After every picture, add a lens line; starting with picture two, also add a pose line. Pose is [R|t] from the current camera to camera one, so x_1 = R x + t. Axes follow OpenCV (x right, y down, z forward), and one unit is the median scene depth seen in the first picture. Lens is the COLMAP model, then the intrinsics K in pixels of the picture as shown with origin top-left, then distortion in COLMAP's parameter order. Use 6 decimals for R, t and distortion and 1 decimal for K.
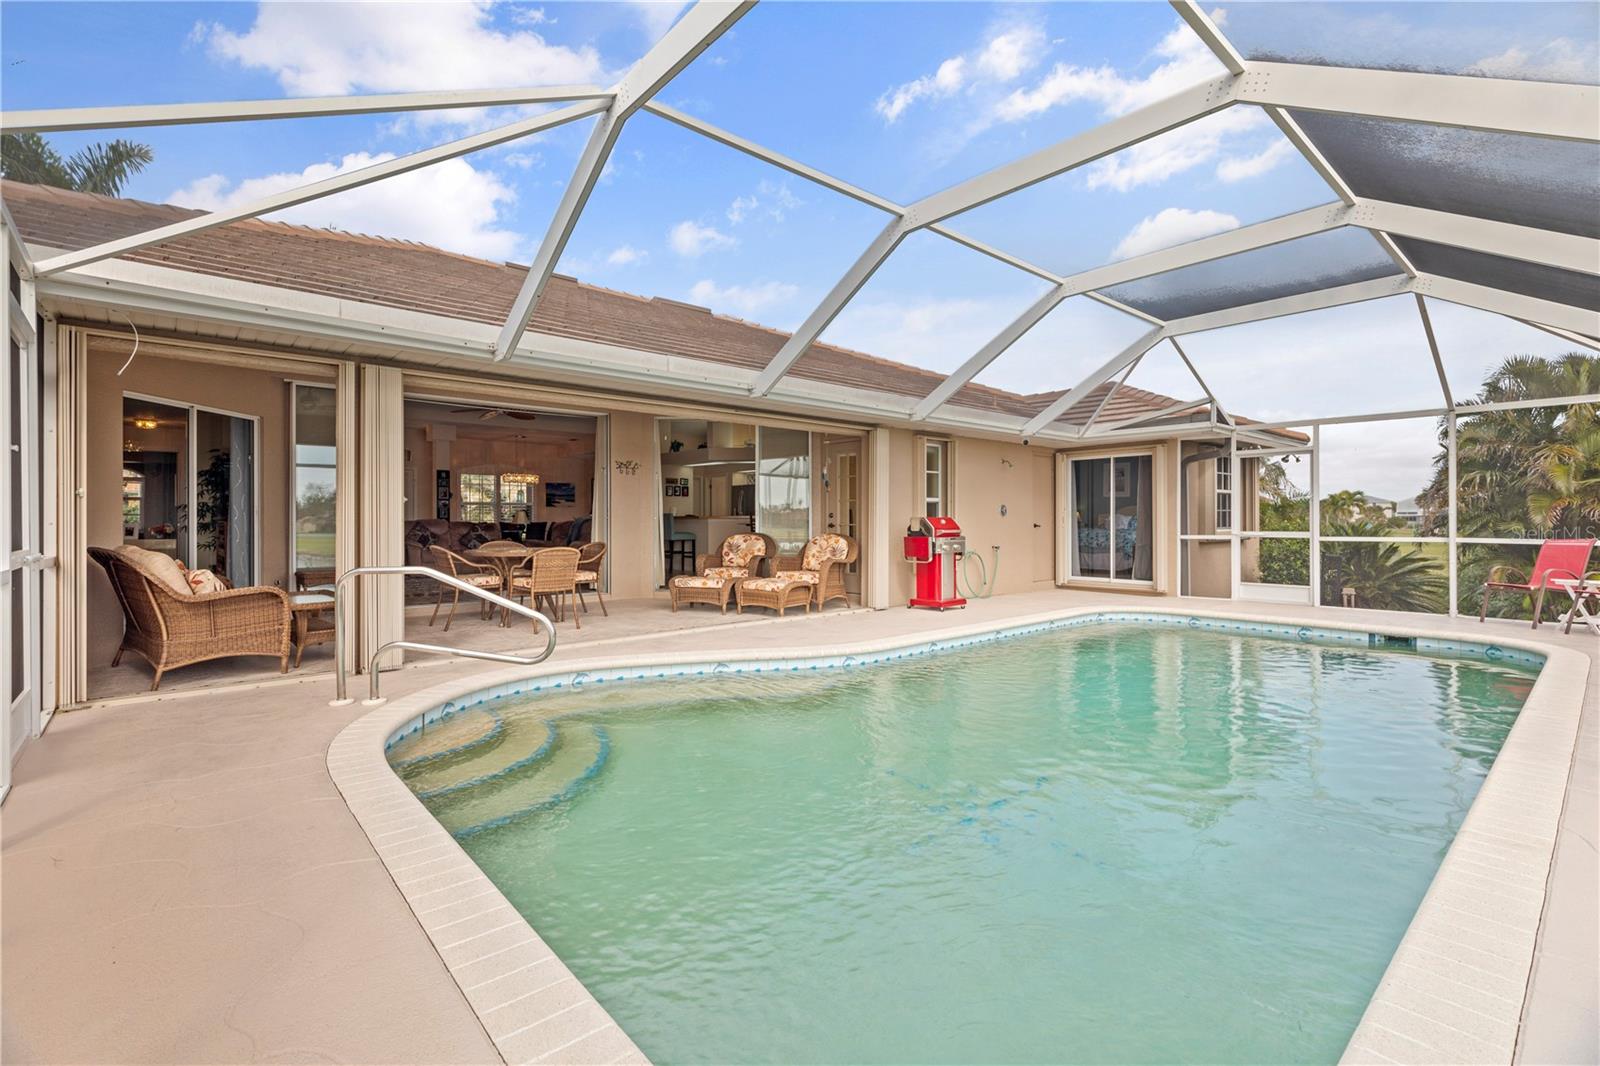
lens RADIAL K [[711.8, 0, 801.7], [0, 711.8, 523.6], [0, 0, 1]] dist [0.003254, 0.000114]
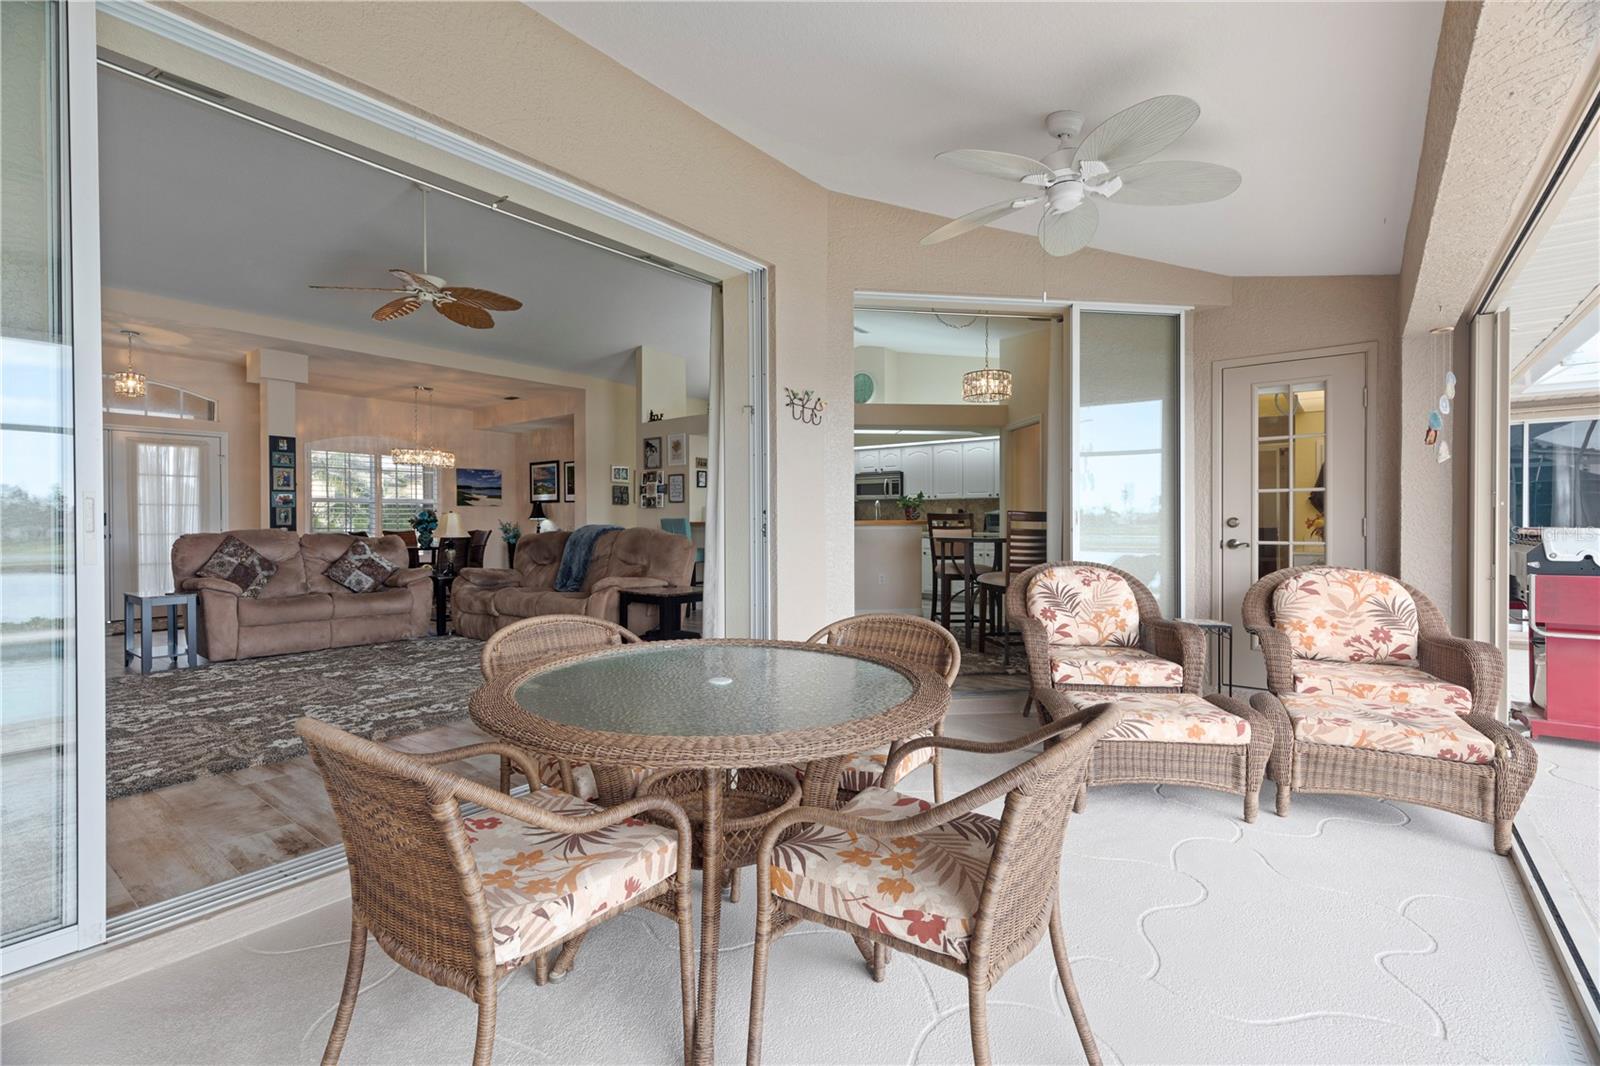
lens RADIAL K [[711.8, 0, 801.7], [0, 711.8, 523.6], [0, 0, 1]] dist [0.003254, 0.000114]
pose [[0.983757, -0.001883, 0.179496, -0.216090], [0.002273, 0.999995, -0.001963, -0.007252], [-0.179492, 0.002339, 0.983757, 0.403601]]
